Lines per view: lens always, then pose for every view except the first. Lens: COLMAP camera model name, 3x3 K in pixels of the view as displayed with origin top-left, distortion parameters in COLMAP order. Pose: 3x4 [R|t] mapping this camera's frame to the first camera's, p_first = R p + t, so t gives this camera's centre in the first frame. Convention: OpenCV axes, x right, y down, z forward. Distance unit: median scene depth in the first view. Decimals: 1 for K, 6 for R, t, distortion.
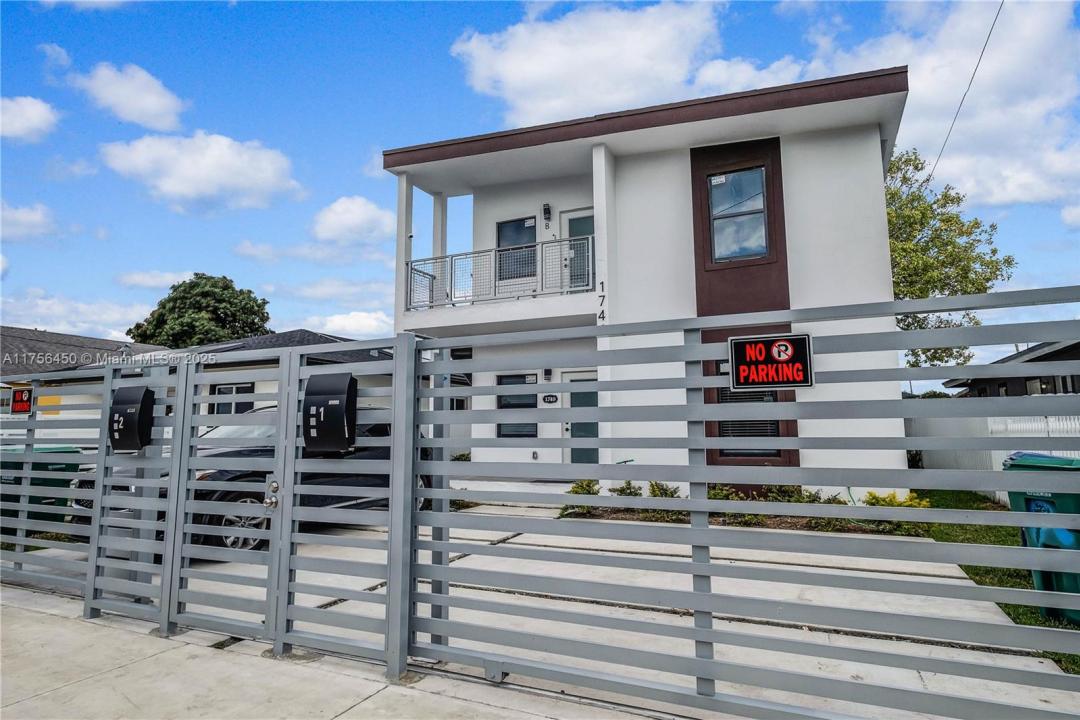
lens RADIAL K [[597.4, 0, 540.8], [0, 597.4, 356.3], [0, 0, 1]] dist [-0.004690, 0.001273]
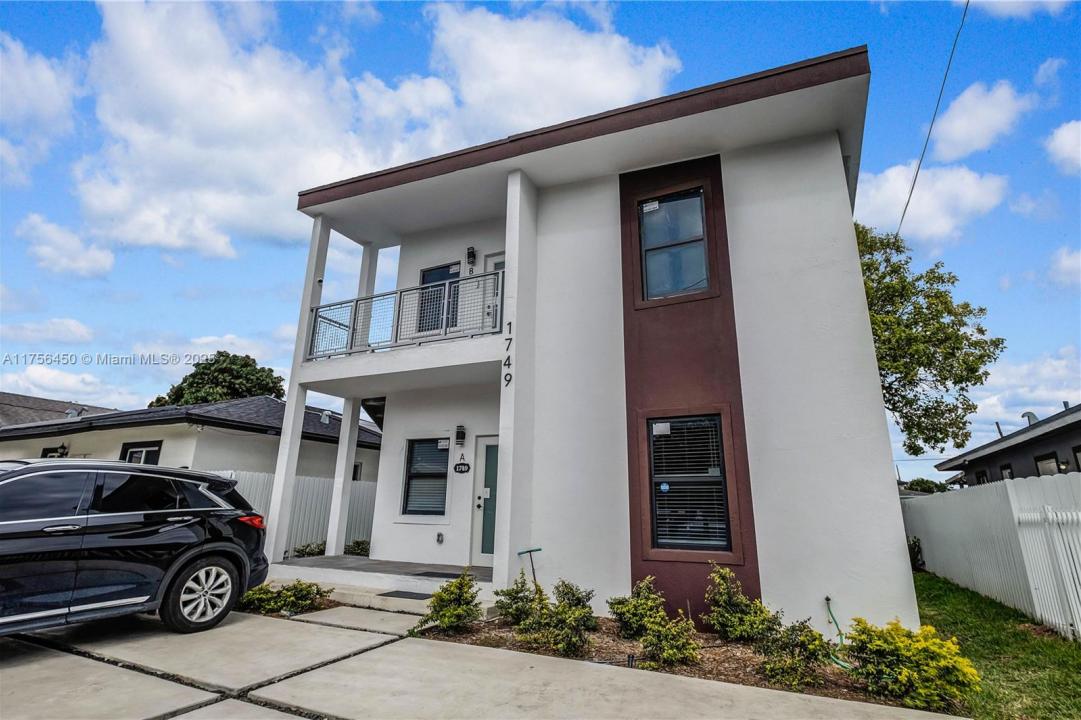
lens RADIAL K [[530.3, 0, 542.0], [0, 530.3, 358.0], [0, 0, 1]] dist [0.003039, -0.001074]
pose [[0.999193, 0.014817, -0.037343, 0.147631], [-0.020424, 0.987771, -0.154568, 0.030973], [0.034596, 0.155206, 0.987276, 0.240288]]
